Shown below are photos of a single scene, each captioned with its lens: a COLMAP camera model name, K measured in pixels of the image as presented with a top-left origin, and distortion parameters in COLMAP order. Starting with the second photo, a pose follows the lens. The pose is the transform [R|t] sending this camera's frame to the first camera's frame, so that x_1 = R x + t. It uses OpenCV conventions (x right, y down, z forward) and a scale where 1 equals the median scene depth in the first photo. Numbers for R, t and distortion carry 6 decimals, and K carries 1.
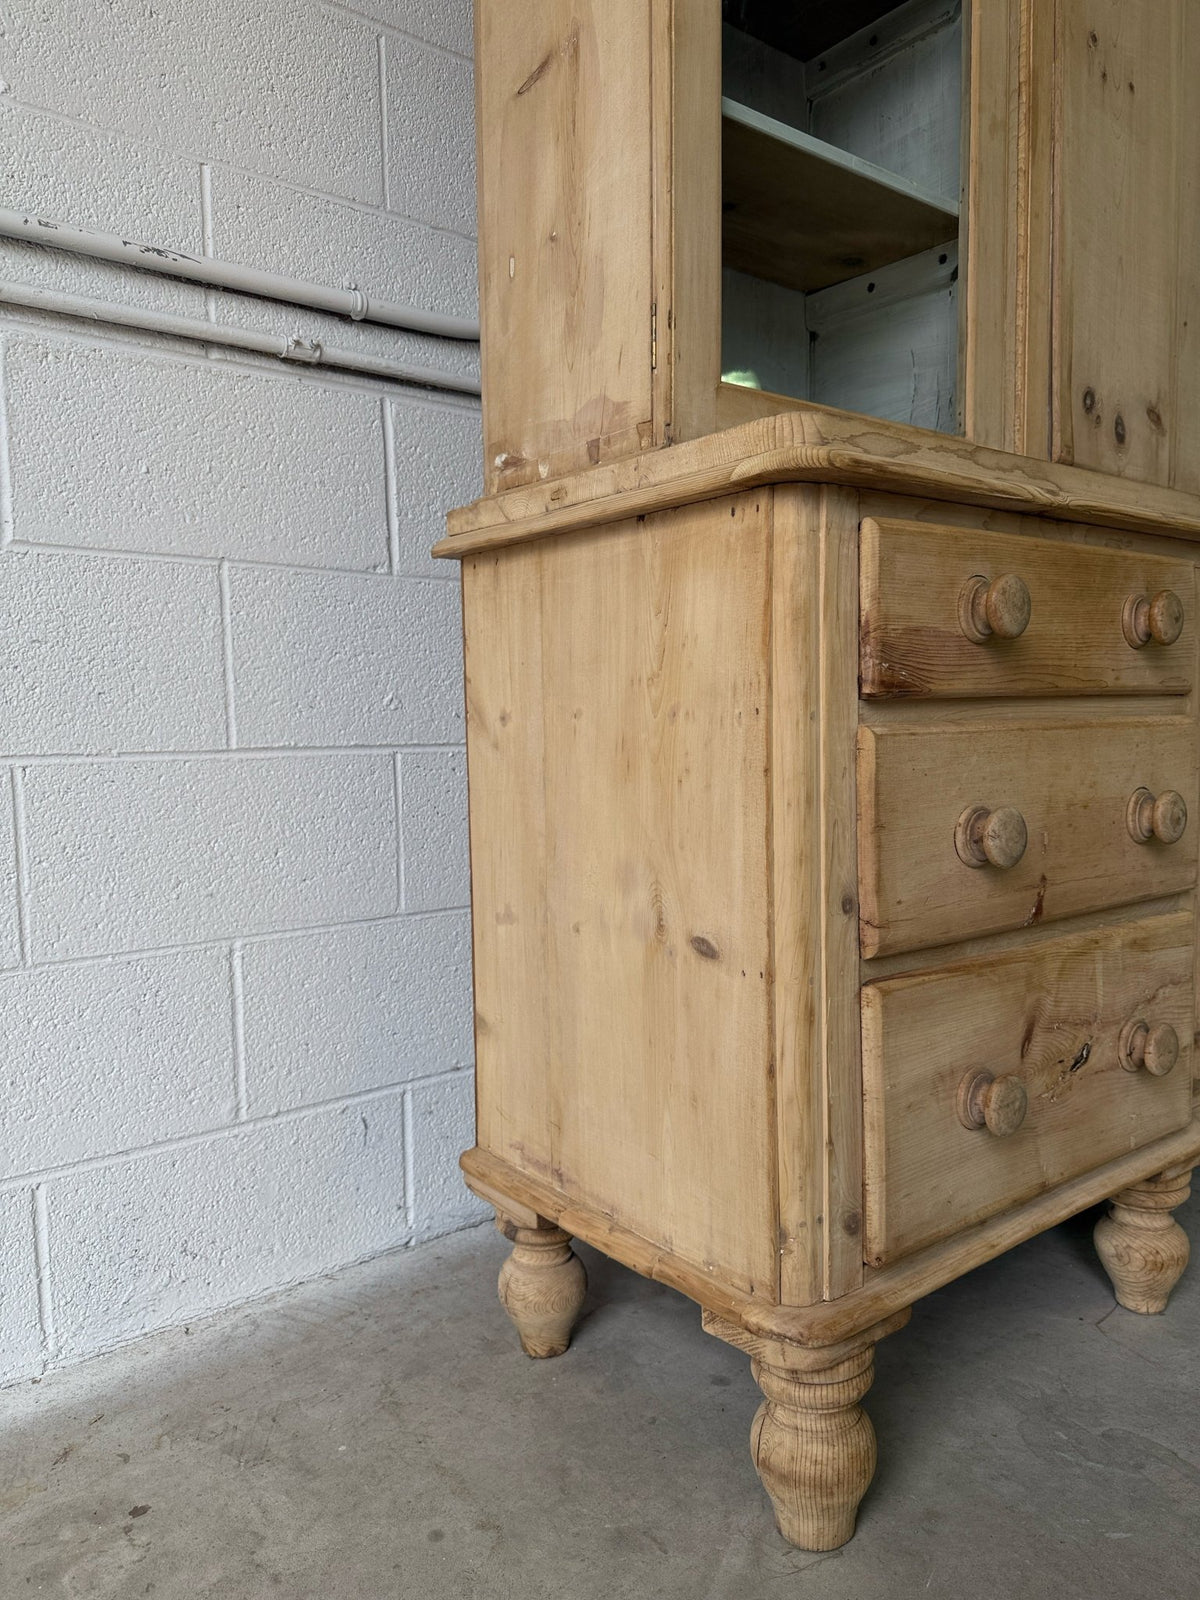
lens RADIAL K [[1117.4, 0, 592.9], [0, 1117.4, 798.0], [0, 0, 1]] dist [0.066977, -0.084553]
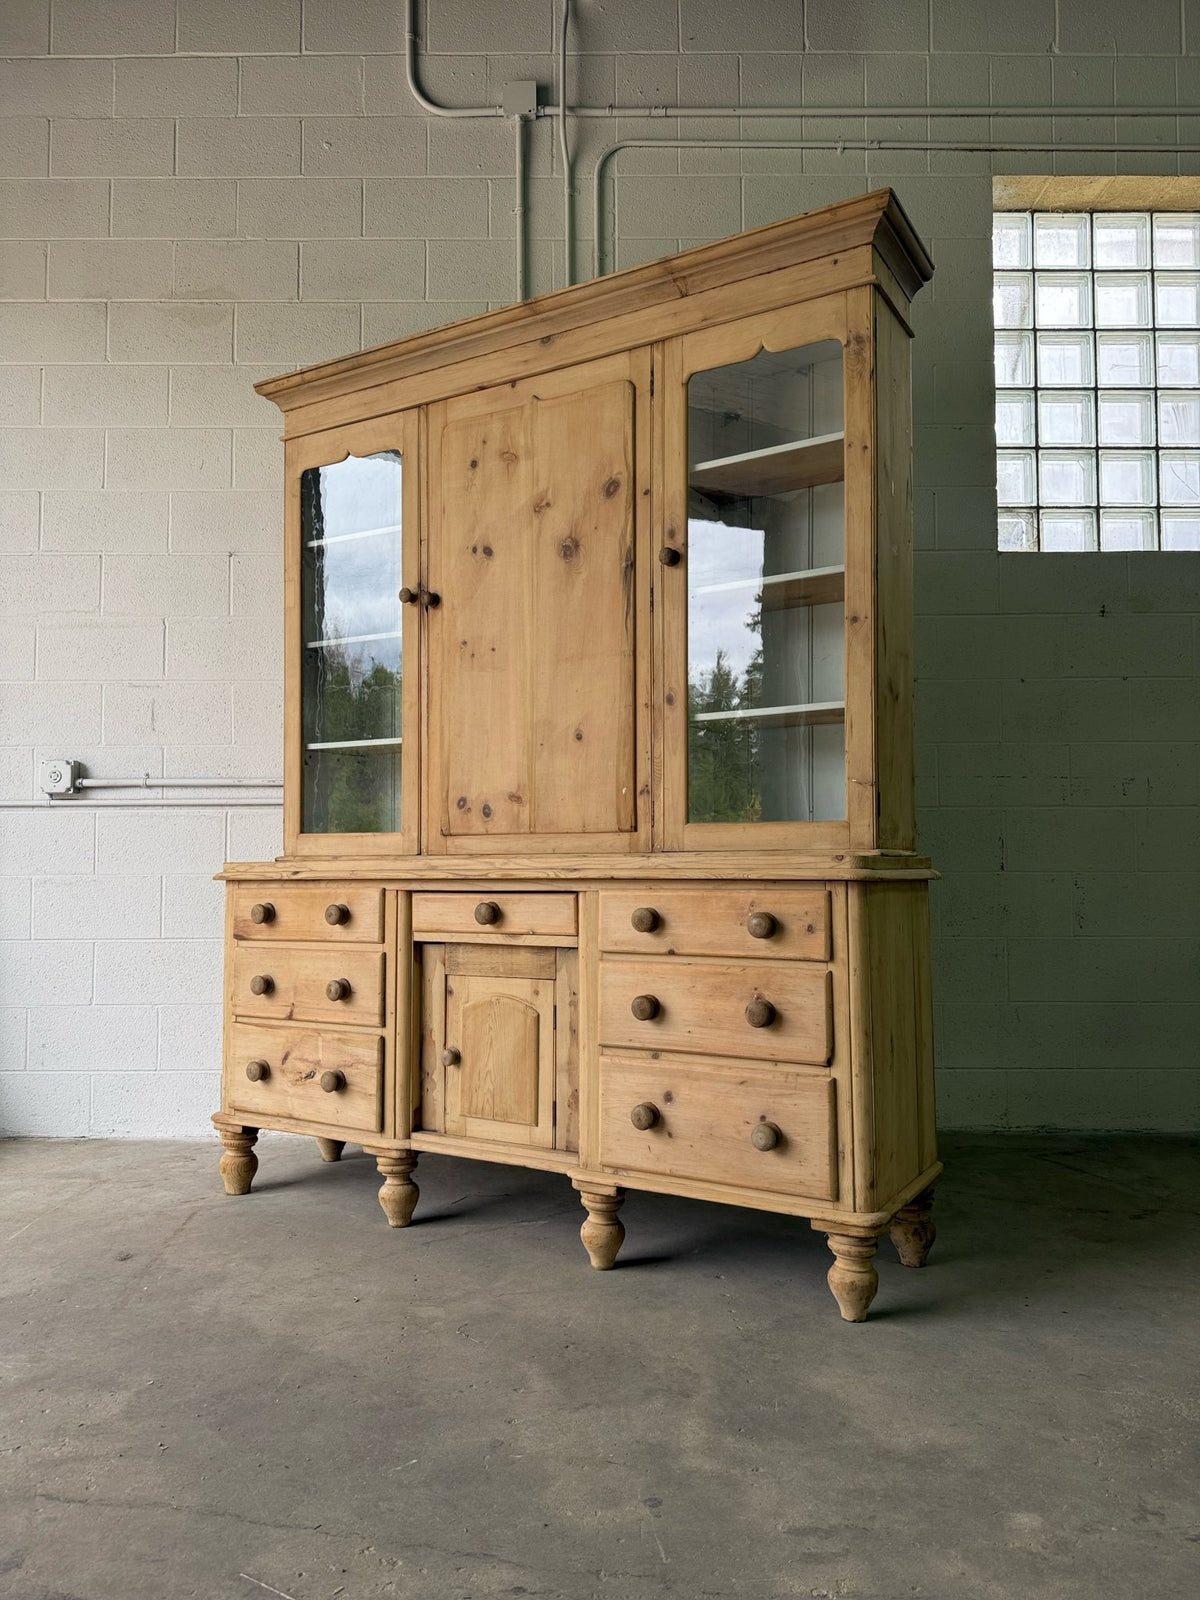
lens RADIAL K [[1113.4, 0, 594.0], [0, 1113.4, 801.5], [0, 0, 1]] dist [0.087167, -0.119304]
pose [[0.368624, -0.033562, -0.928972, 2.959390], [-0.065651, 0.995913, -0.062031, -0.280621], [0.927257, 0.083854, 0.364914, 0.540265]]
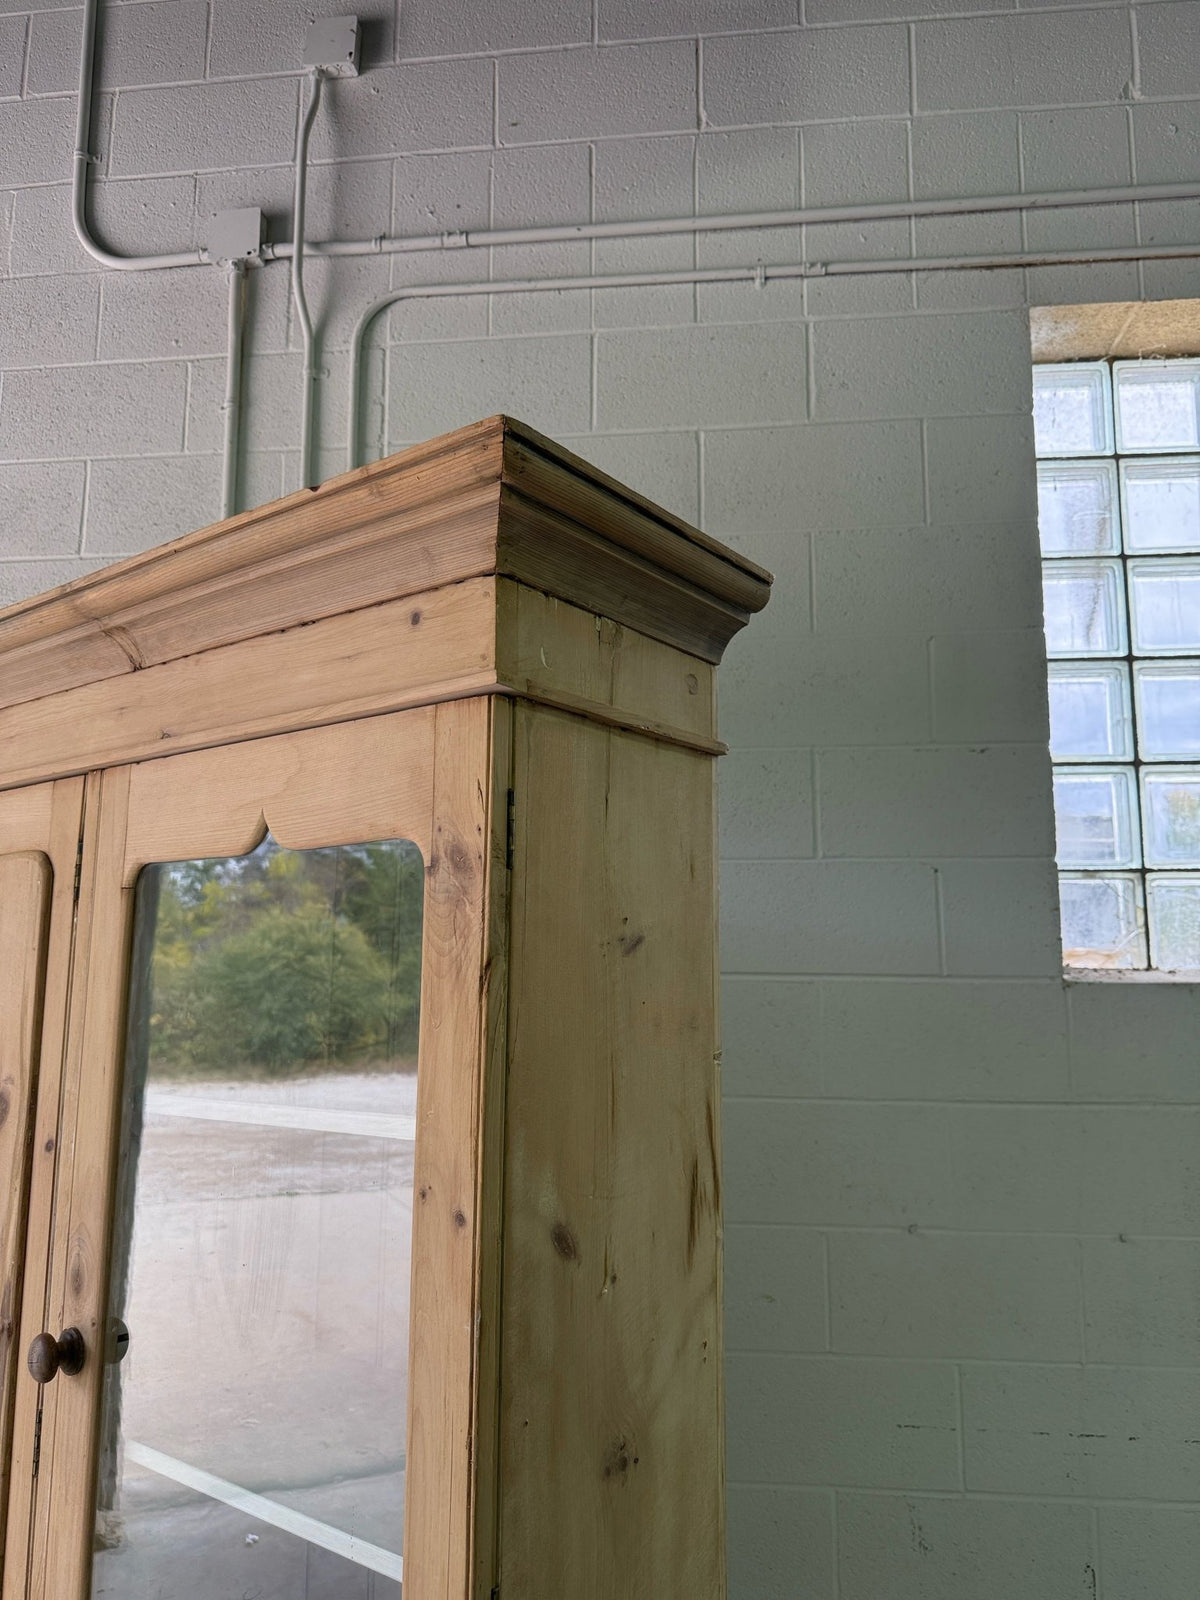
lens RADIAL K [[1138.1, 0, 594.1], [0, 1138.1, 803.1], [0, 0, 1]] dist [0.030339, -0.075069]
pose [[0.260340, -0.125434, -0.957335, 1.907372], [-0.072612, 0.986174, -0.148959, -1.233318], [0.962783, 0.108294, 0.247632, 1.593658]]
